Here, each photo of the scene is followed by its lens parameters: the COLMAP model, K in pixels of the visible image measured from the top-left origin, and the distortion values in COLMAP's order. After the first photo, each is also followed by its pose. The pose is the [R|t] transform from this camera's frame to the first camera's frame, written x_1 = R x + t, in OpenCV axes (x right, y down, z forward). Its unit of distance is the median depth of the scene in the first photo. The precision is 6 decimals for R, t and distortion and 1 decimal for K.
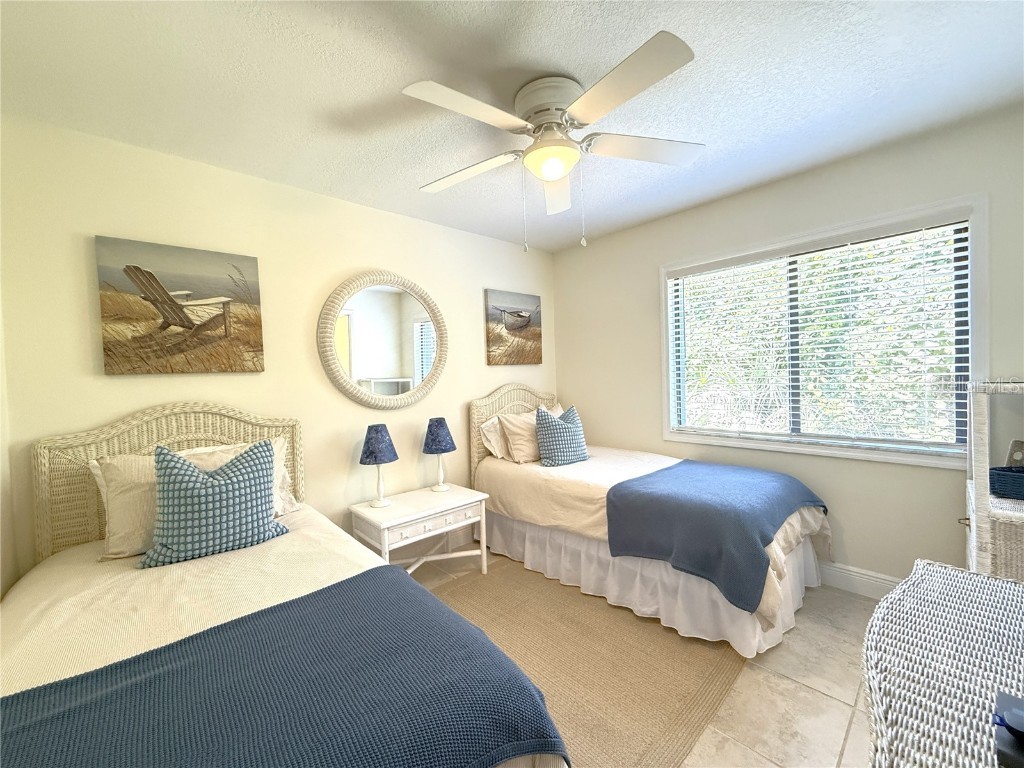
lens RADIAL K [[408.5, 0, 507.7], [0, 408.5, 384.2], [0, 0, 1]] dist [0.000129, 0.000113]
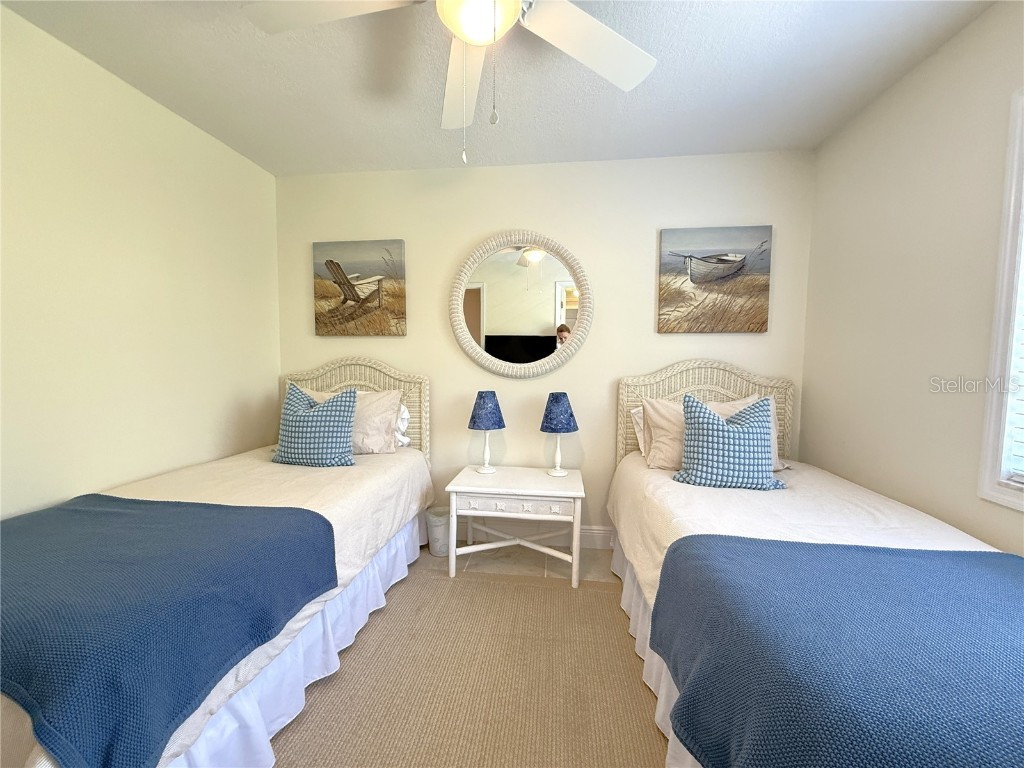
lens RADIAL K [[408.5, 0, 505.0], [0, 408.5, 383.7], [0, 0, 1]] dist [0.000129, 0.000113]
pose [[0.653782, 0.088604, -0.751478, 0.451902], [-0.048895, 0.995992, 0.074895, 0.005120], [0.755102, -0.012222, 0.655494, 0.384892]]
